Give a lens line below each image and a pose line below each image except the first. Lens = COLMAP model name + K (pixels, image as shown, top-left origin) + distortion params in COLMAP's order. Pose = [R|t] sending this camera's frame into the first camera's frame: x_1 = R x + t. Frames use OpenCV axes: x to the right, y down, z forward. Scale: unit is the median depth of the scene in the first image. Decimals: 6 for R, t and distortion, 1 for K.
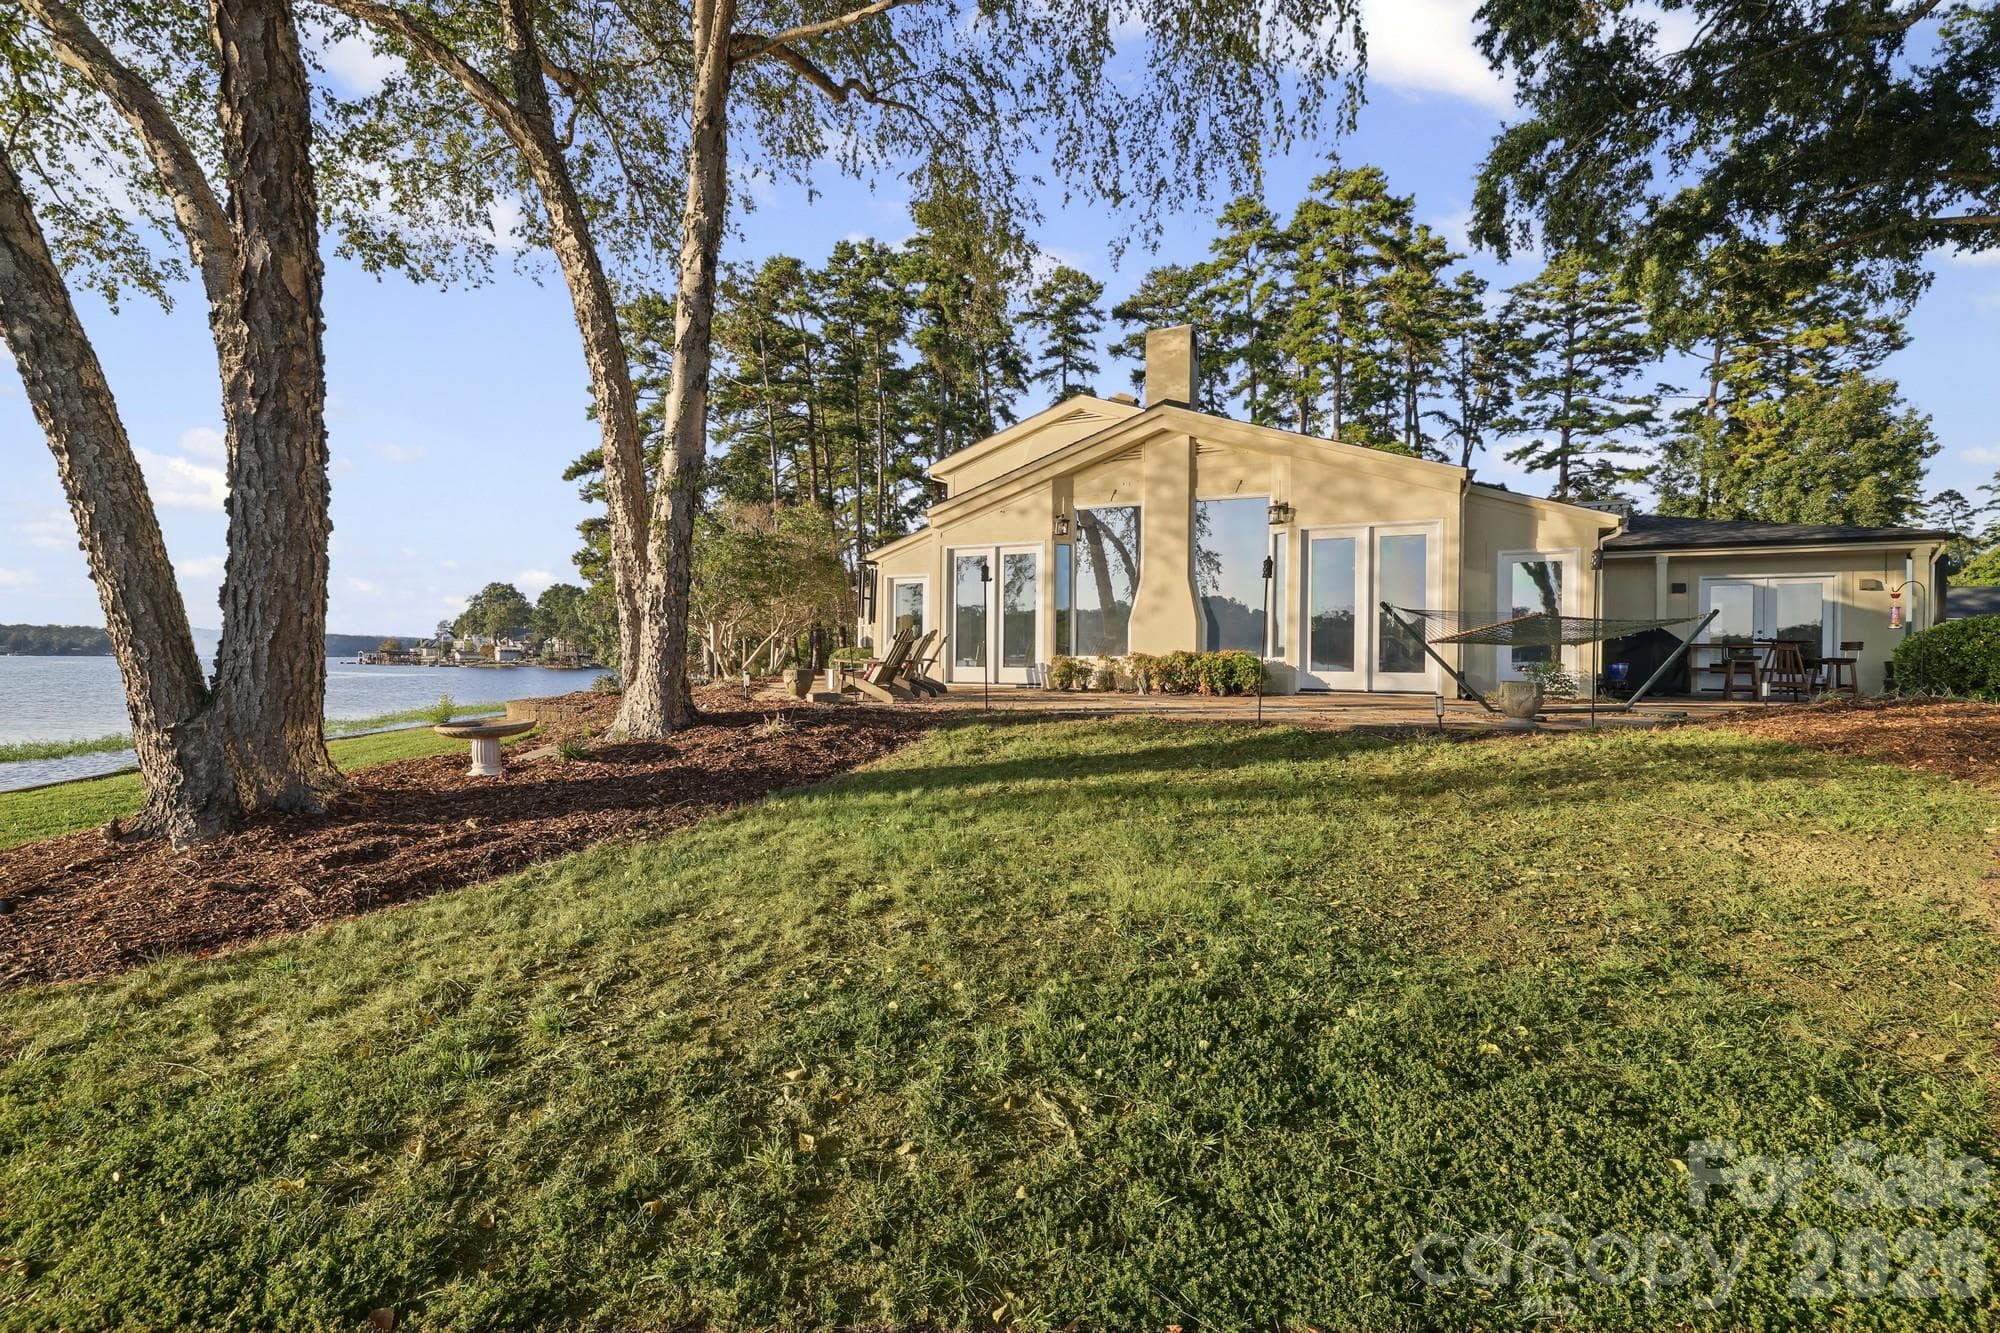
lens RADIAL K [[804.6, 0, 1000.0], [0, 804.6, 666.5], [0, 0, 1]] dist [-0.002790, -0.000236]
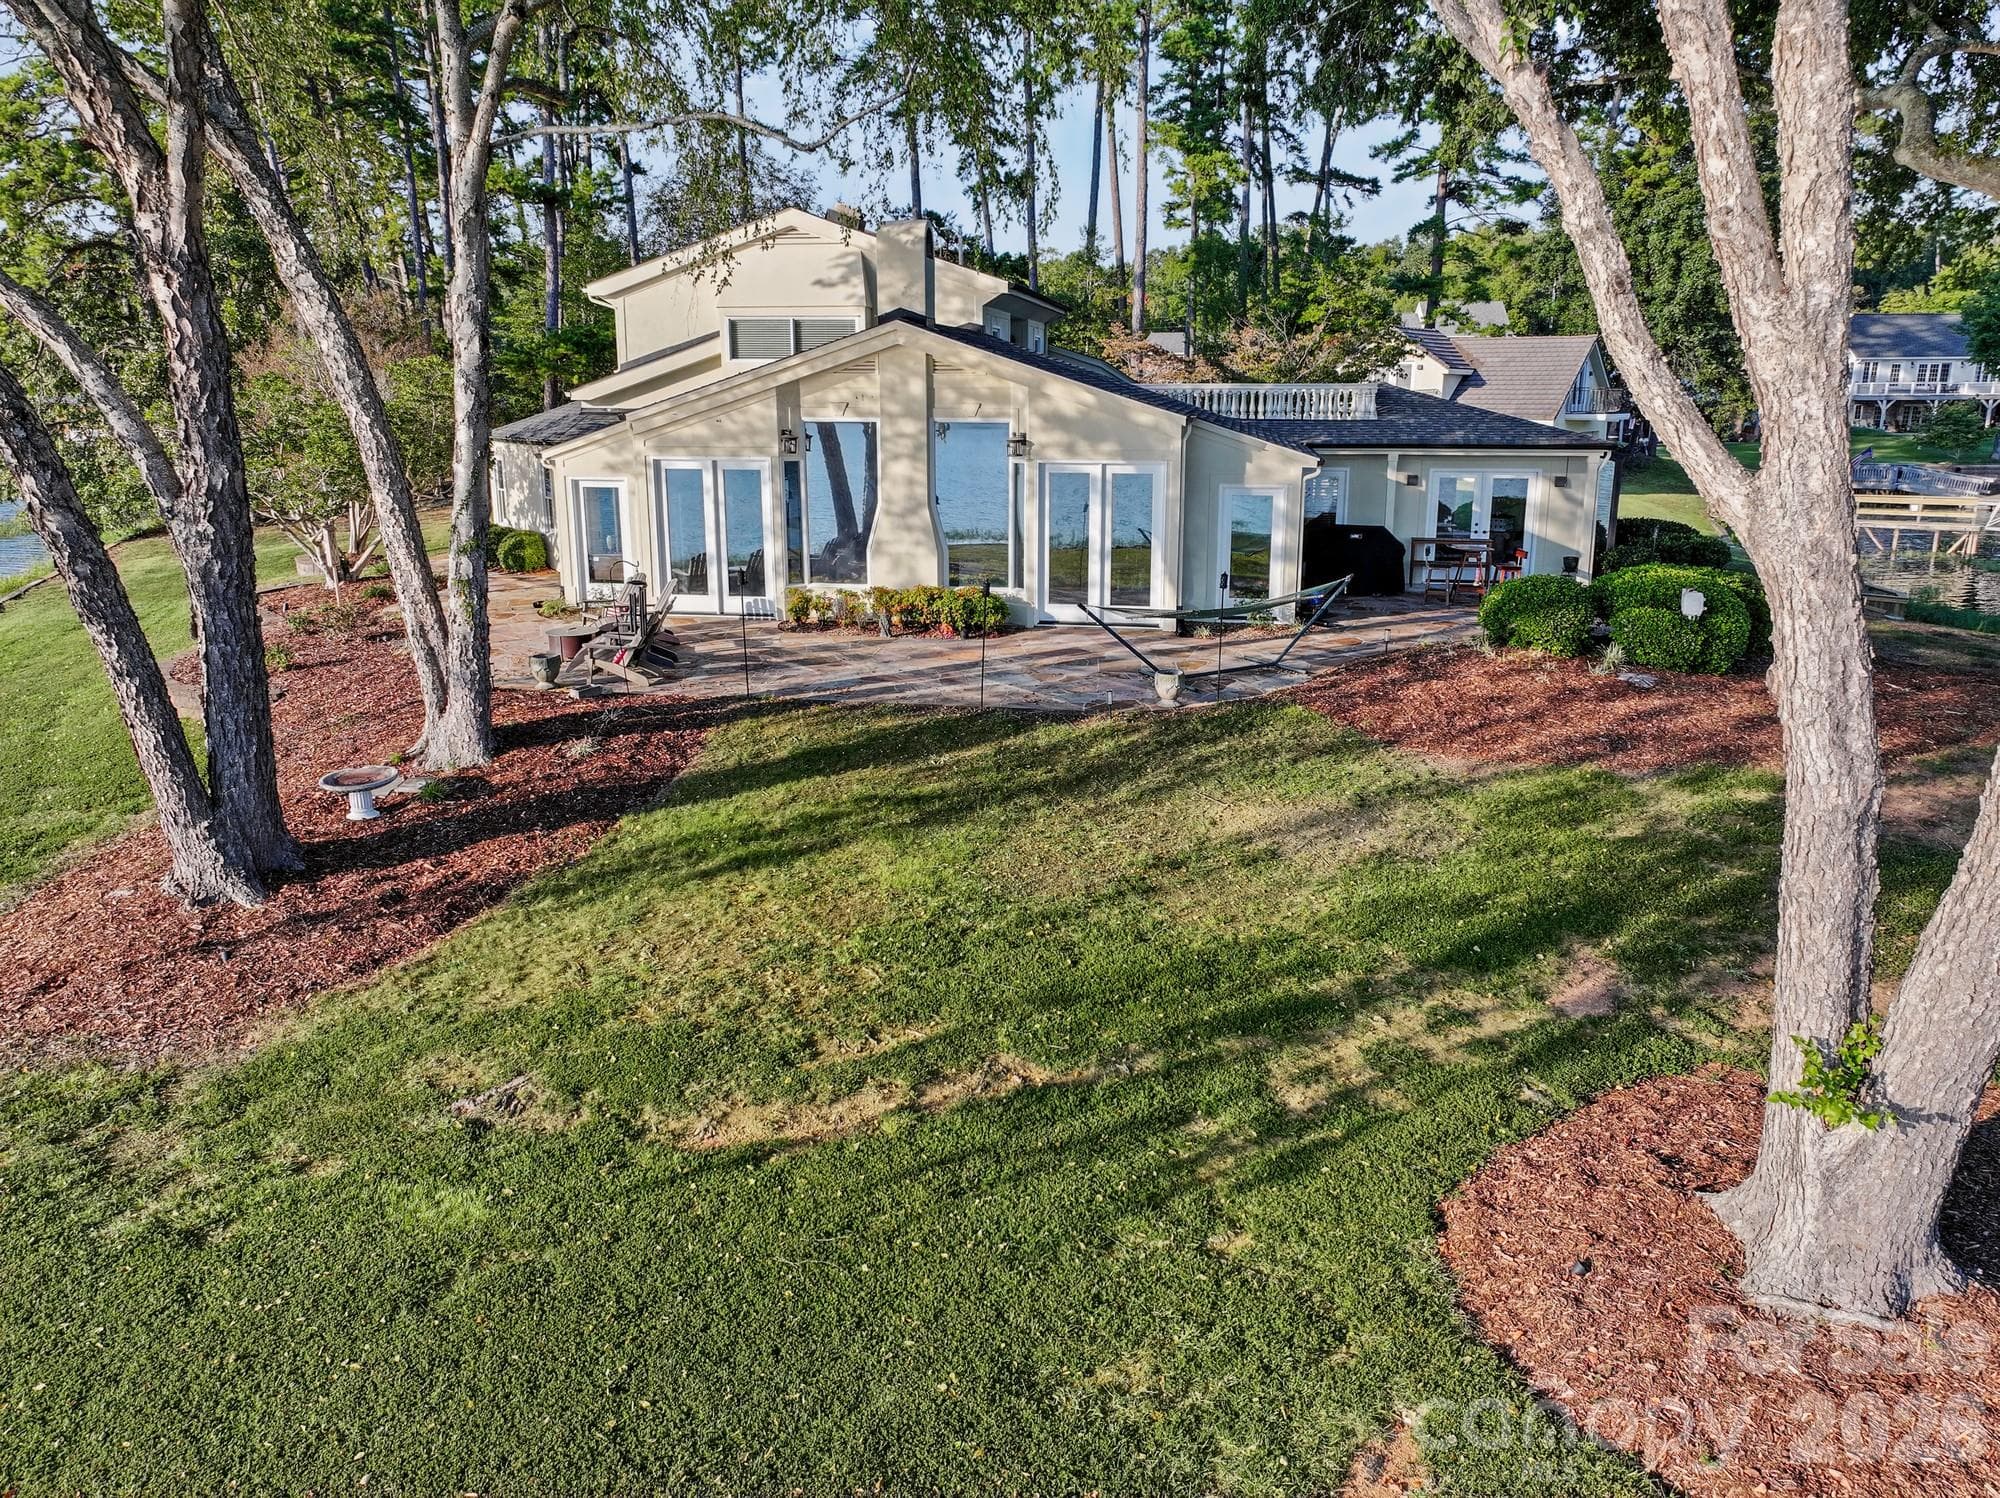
lens RADIAL K [[1311.2, 0, 1000.0], [0, 1311.2, 749.0], [0, 0, 1]] dist [-0.009513, -0.001187]
pose [[0.963839, -0.076581, 0.255246, -0.105450], [0.009215, 0.966824, 0.255277, -0.237886], [-0.266327, -0.243693, 0.932568, -0.558451]]
